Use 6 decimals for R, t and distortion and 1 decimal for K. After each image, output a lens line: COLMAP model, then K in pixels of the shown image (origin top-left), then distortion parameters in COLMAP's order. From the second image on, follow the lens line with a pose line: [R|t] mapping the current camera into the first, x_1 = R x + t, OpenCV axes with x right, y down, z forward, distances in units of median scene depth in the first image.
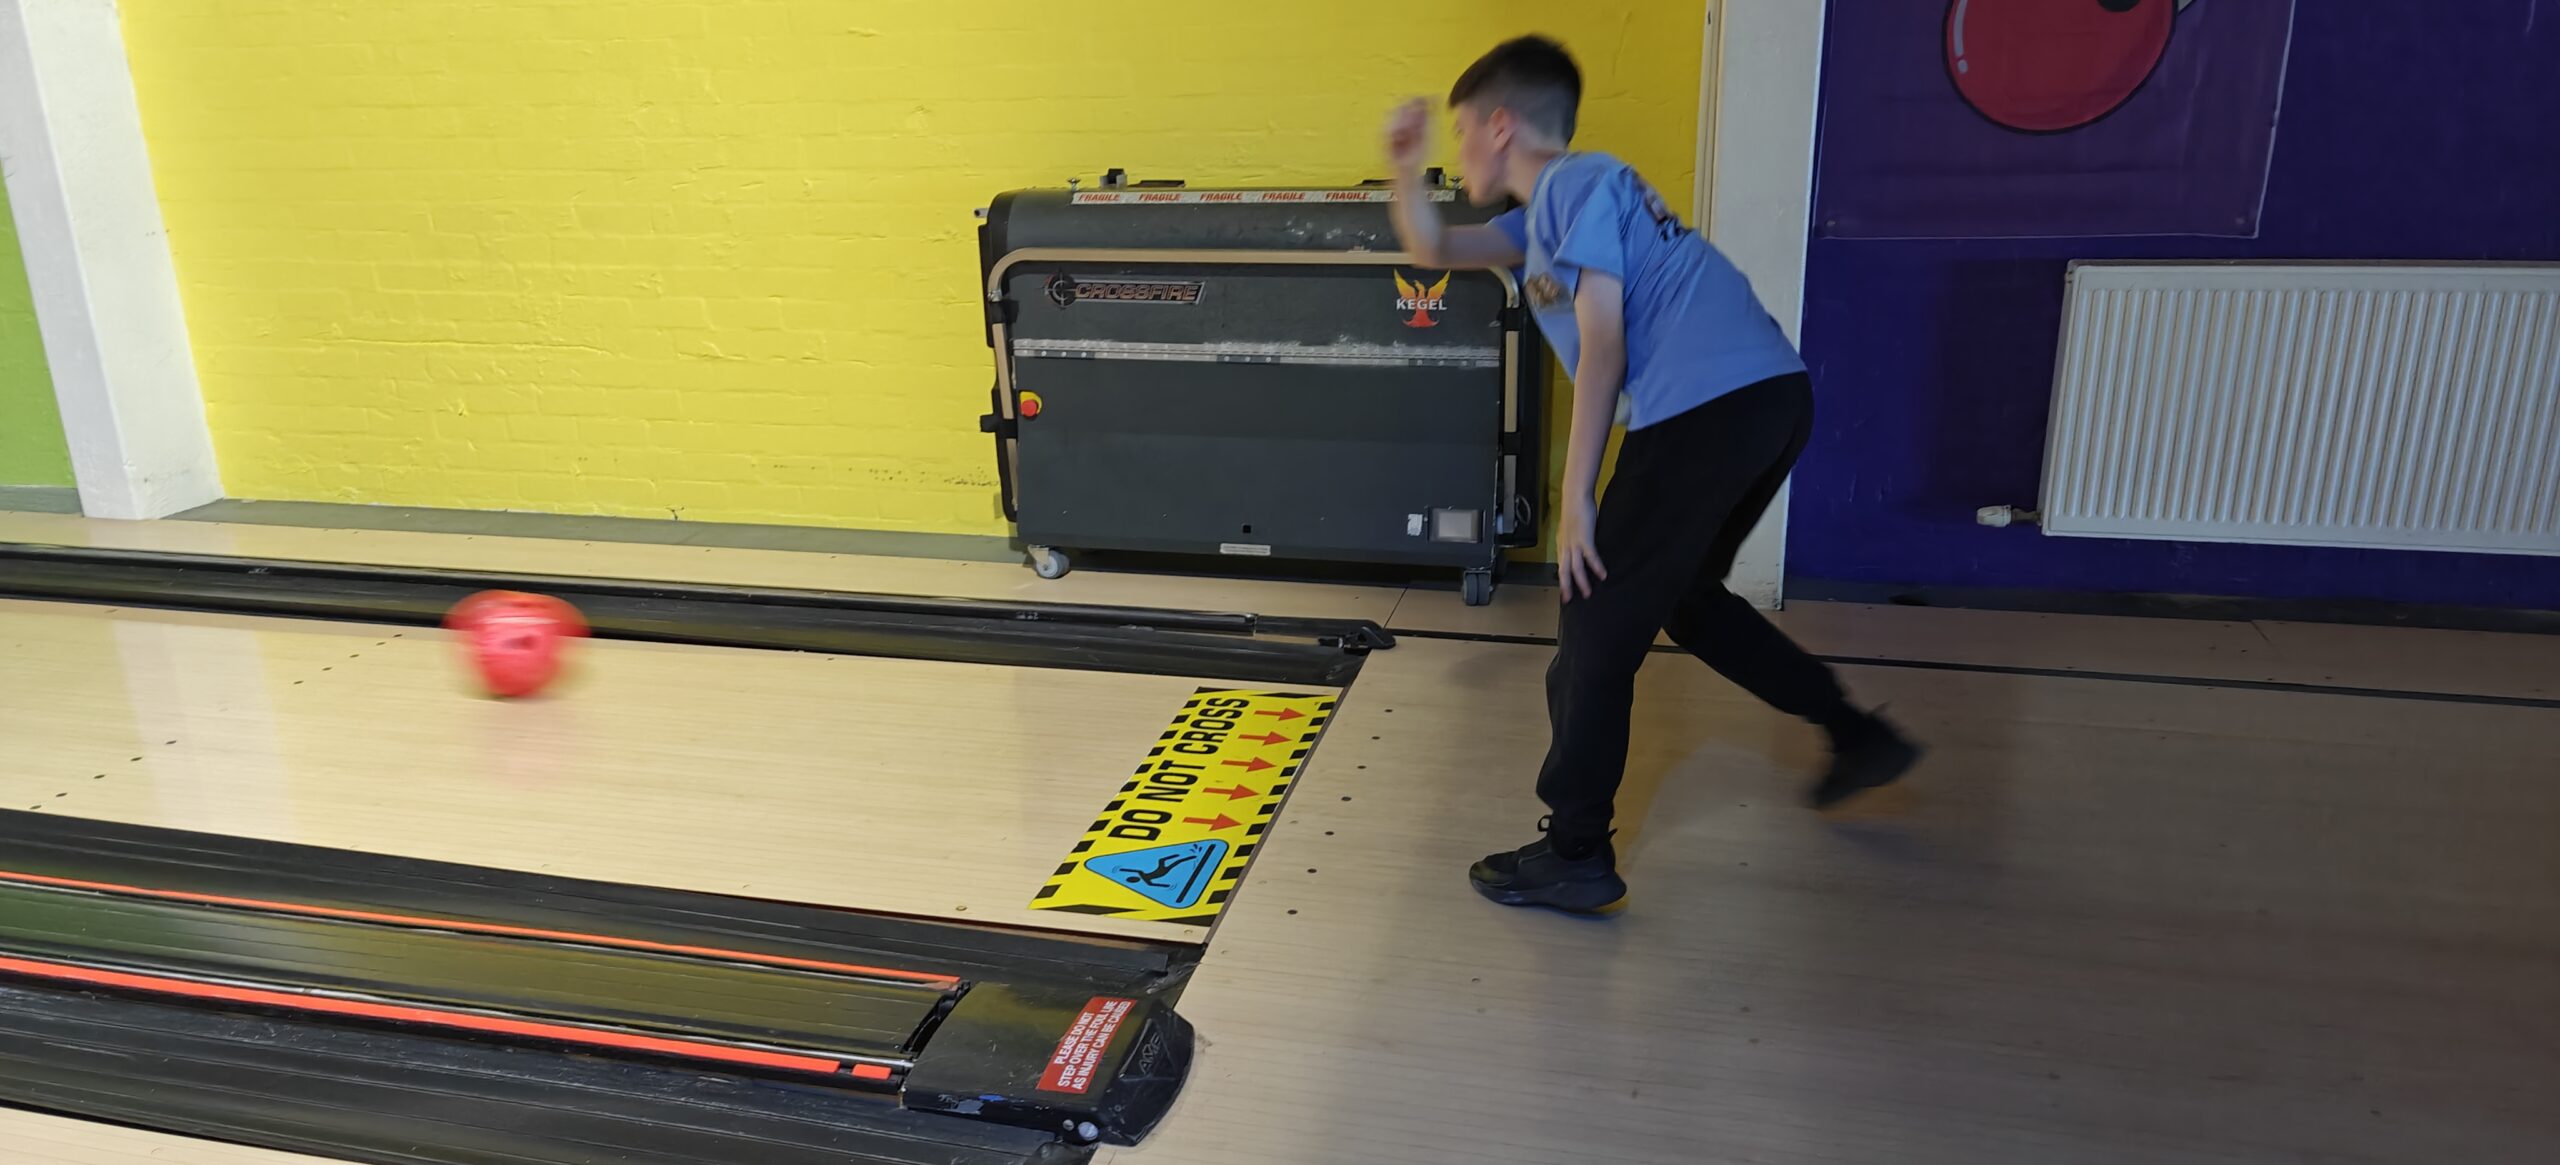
lens RADIAL K [[1752.2, 0, 1263.3], [0, 1752.2, 614.7], [0, 0, 1]] dist [0.058939, -0.057911]
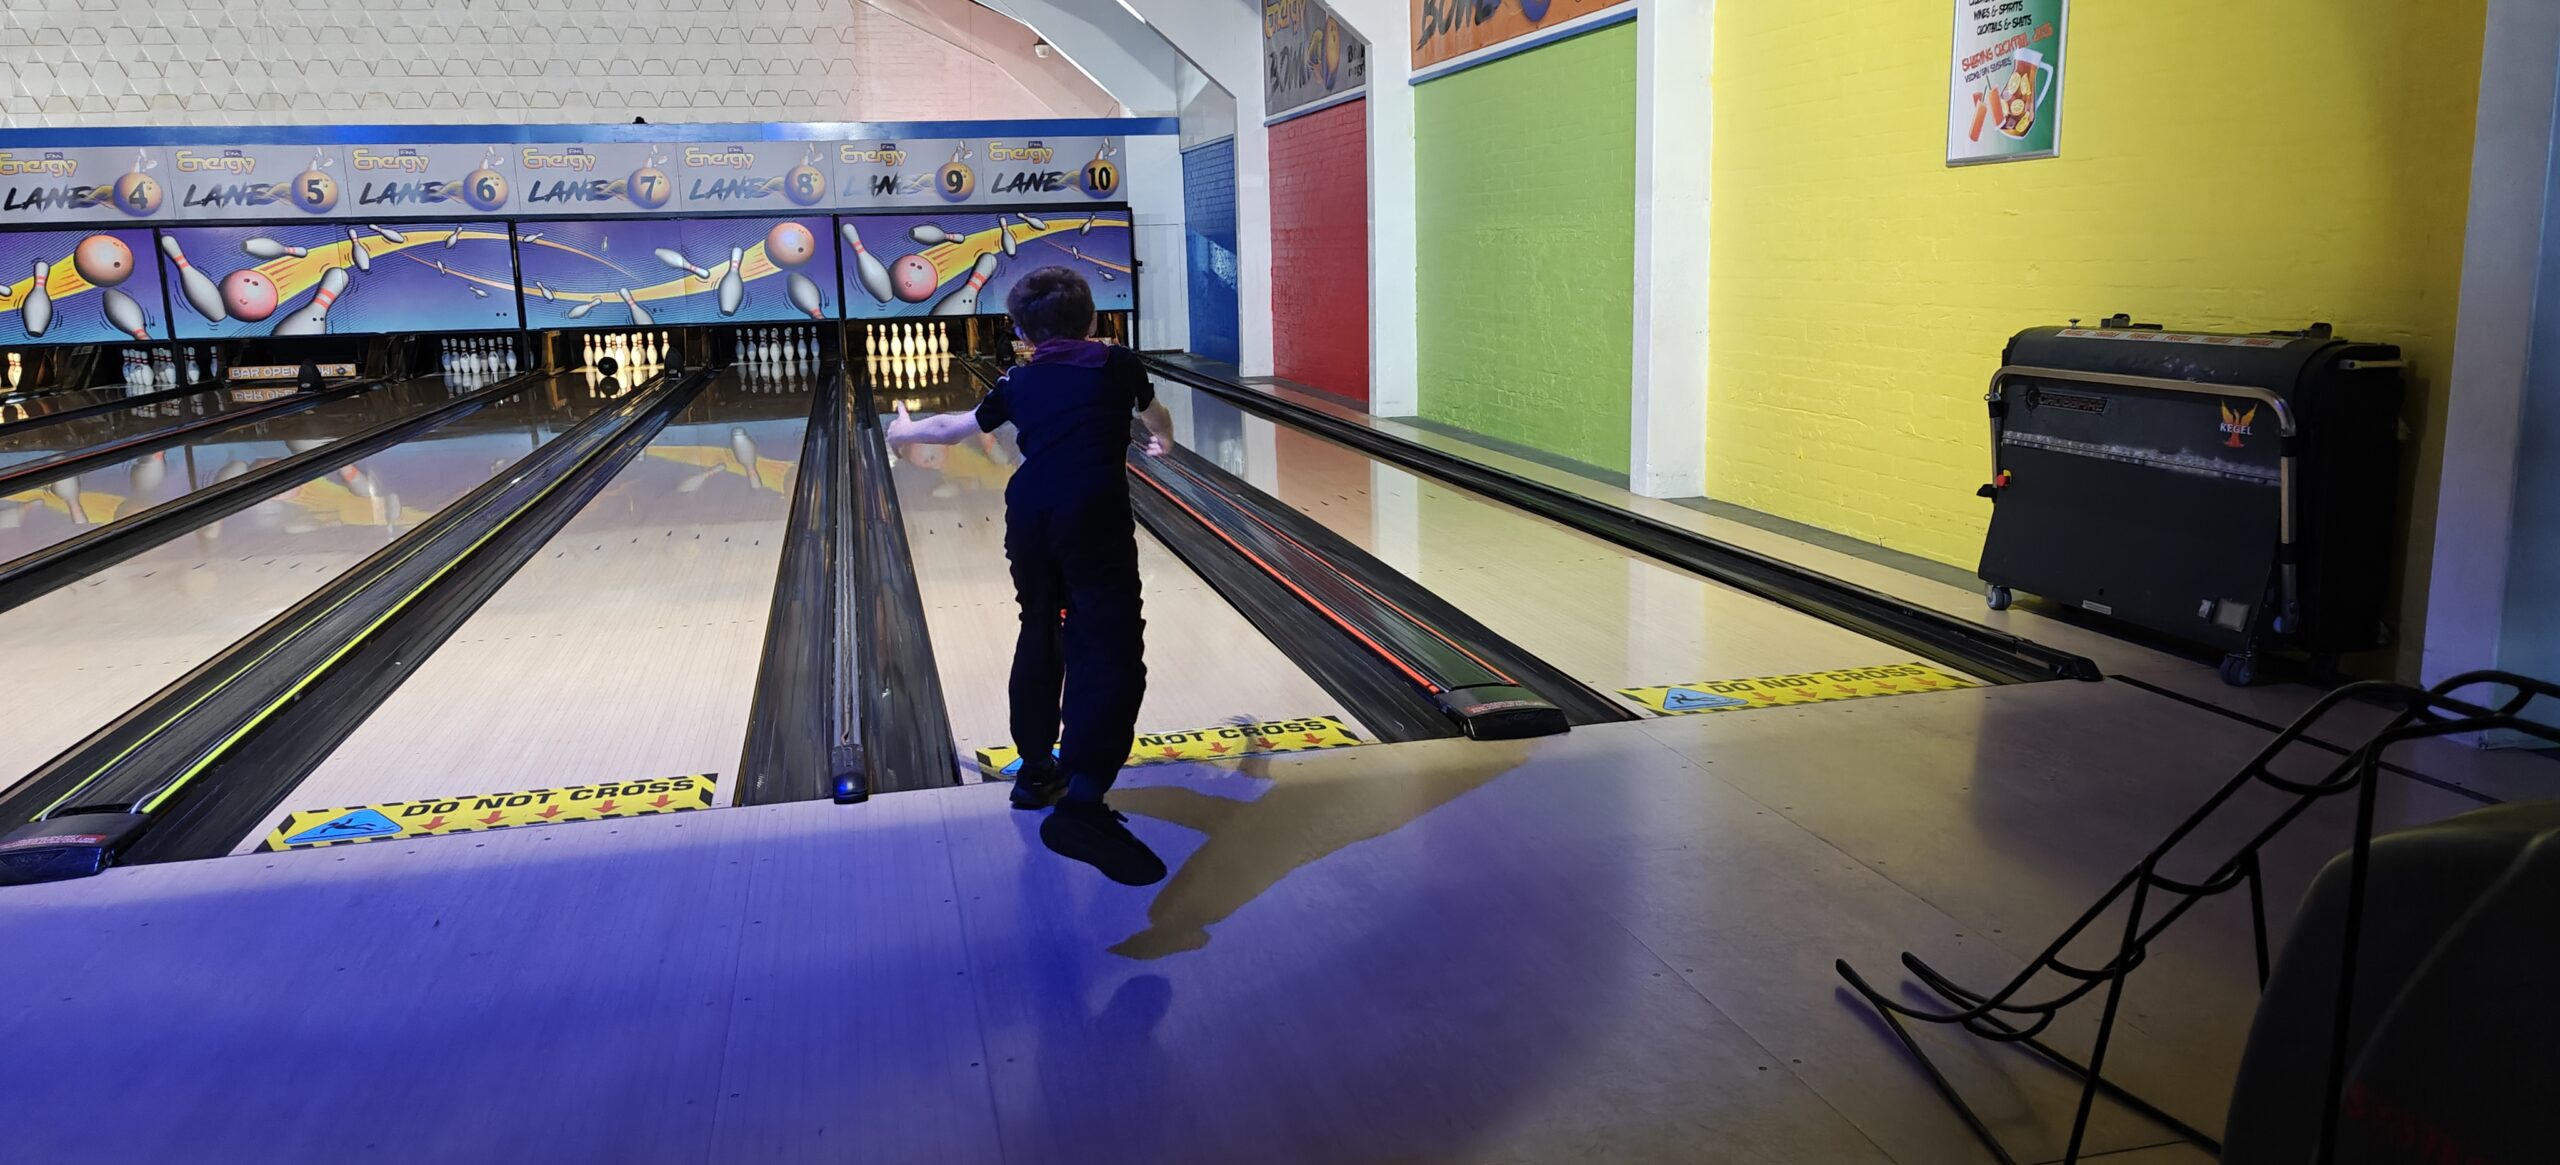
lens RADIAL K [[1762.4, 0, 1280.0], [0, 1762.4, 582.5], [0, 0, 1]] dist [-0.002107, 0.075164]
pose [[0.476528, 0.181325, -0.860257, 0.824539], [-0.271869, 0.960931, 0.051947, 0.040549], [0.836067, 0.209123, 0.507208, -0.149096]]
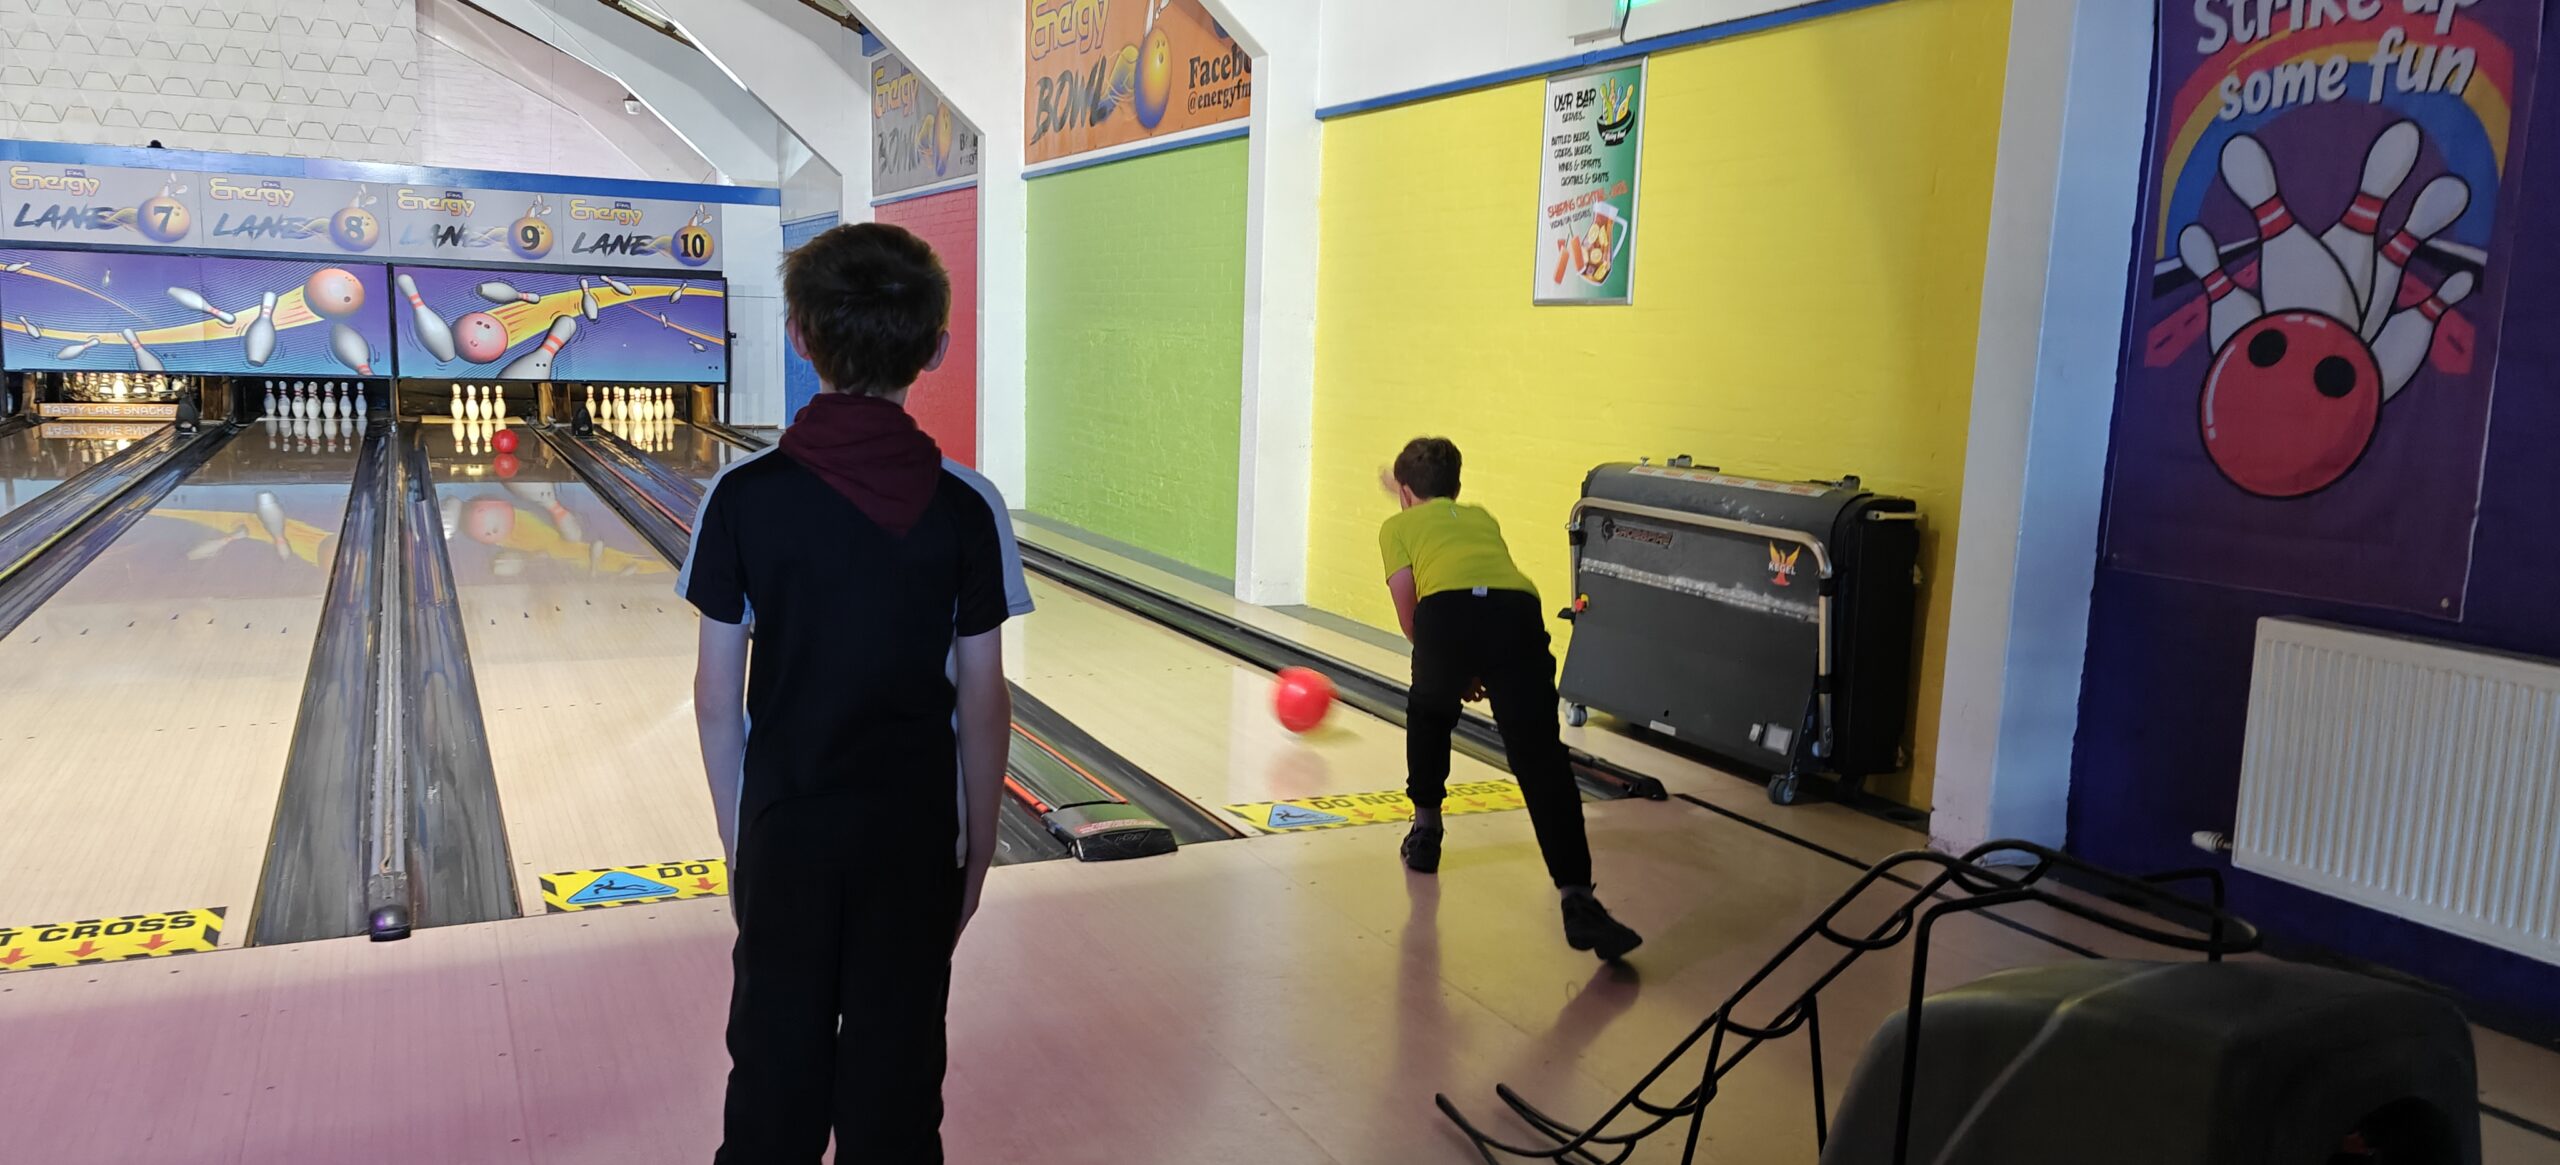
lens RADIAL K [[1752.2, 0, 1263.3], [0, 1752.2, 614.7], [0, 0, 1]] dist [0.058939, -0.057911]
pose [[0.647394, 0.168899, -0.743205, 0.806074], [-0.292915, 0.955382, -0.038036, 0.021899], [0.703620, 0.242321, 0.667982, -0.151520]]
